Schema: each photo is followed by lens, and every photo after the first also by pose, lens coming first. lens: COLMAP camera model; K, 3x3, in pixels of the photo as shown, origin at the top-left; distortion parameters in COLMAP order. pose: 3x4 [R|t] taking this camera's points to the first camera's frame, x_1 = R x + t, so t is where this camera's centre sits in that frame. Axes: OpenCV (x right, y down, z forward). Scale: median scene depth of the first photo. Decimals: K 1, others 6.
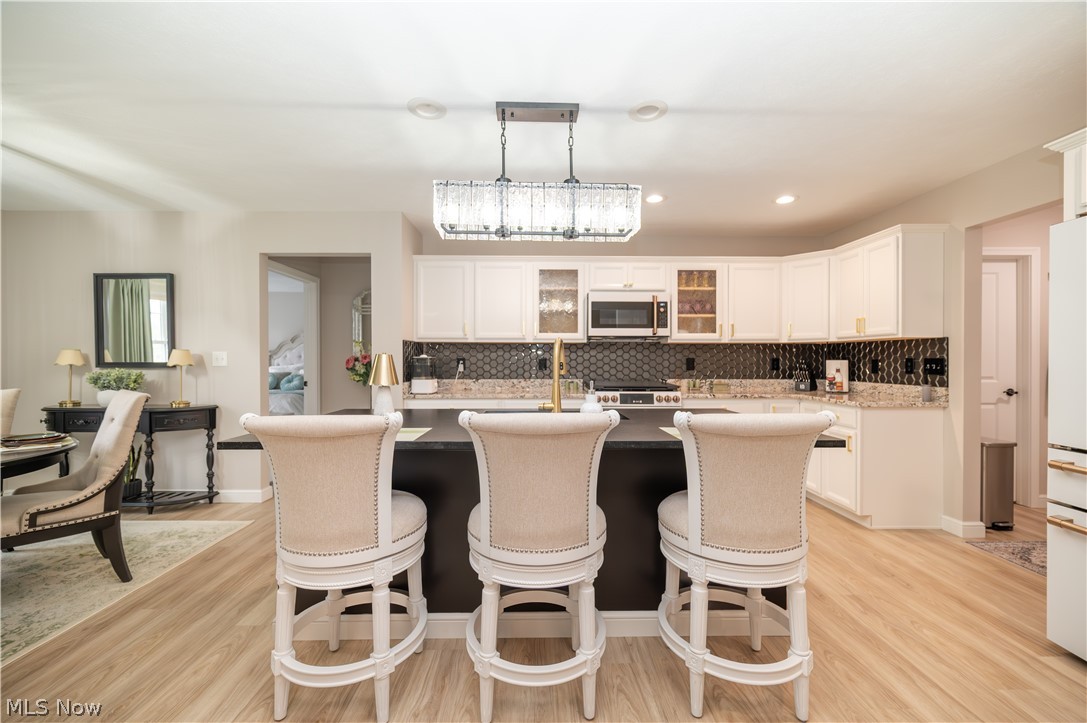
lens RADIAL K [[432.2, 0, 547.1], [0, 432.2, 363.2], [0, 0, 1]] dist [-0.009314, 0.002262]
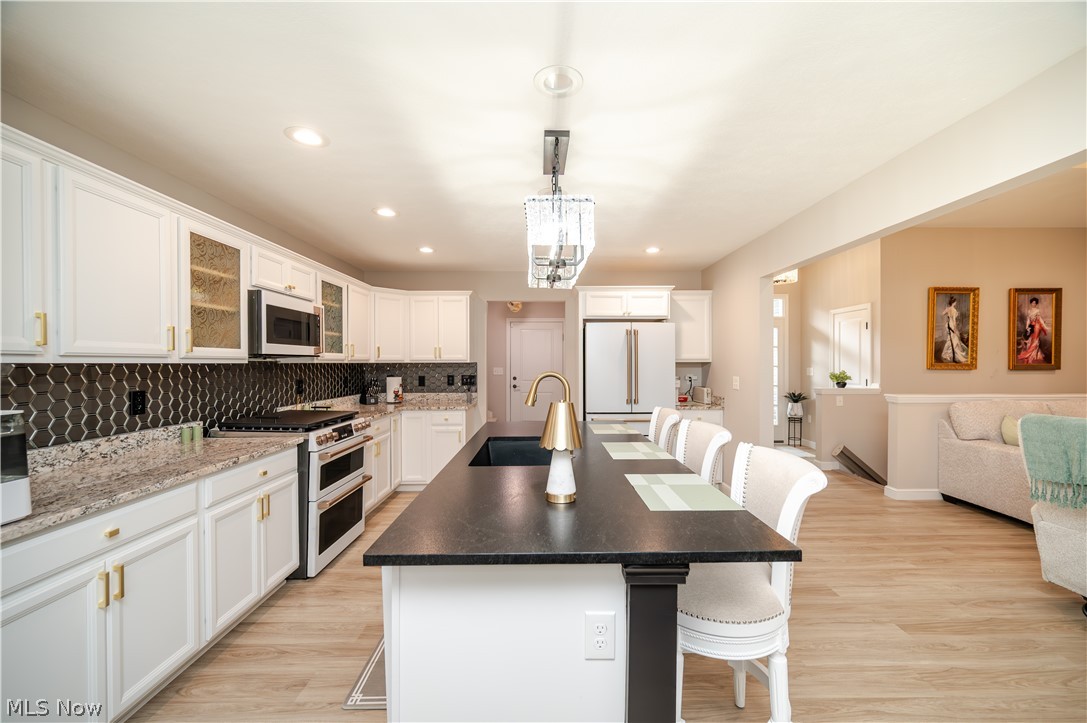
lens RADIAL K [[432.2, 0, 550.4], [0, 432.2, 367.7], [0, 0, 1]] dist [-0.009314, 0.002262]
pose [[-0.003188, -0.012324, 0.999919, -0.631108], [0.012546, 0.999845, 0.012363, -0.048061], [-0.999916, 0.012585, -0.003033, 0.598763]]
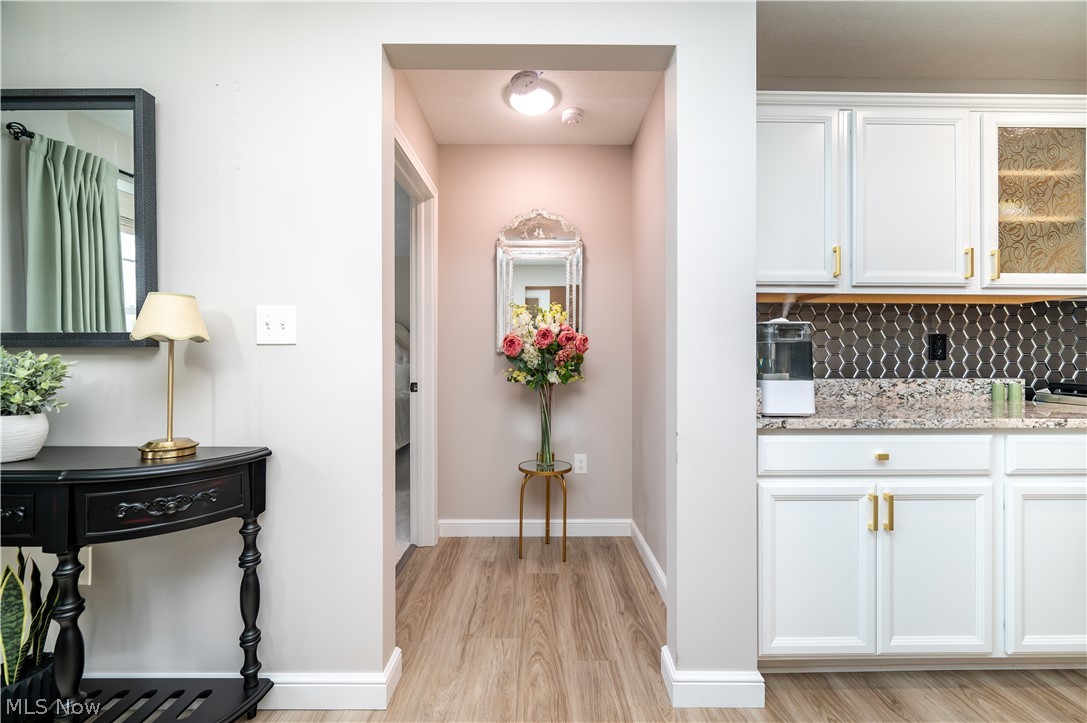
lens RADIAL K [[432.2, 0, 545.3], [0, 432.2, 357.7], [0, 0, 1]] dist [-0.009314, 0.002262]
pose [[0.999998, -0.000239, 0.001896, -0.529579], [0.000264, 0.999915, -0.013051, 0.023676], [-0.001893, 0.013052, 0.999913, 0.627251]]
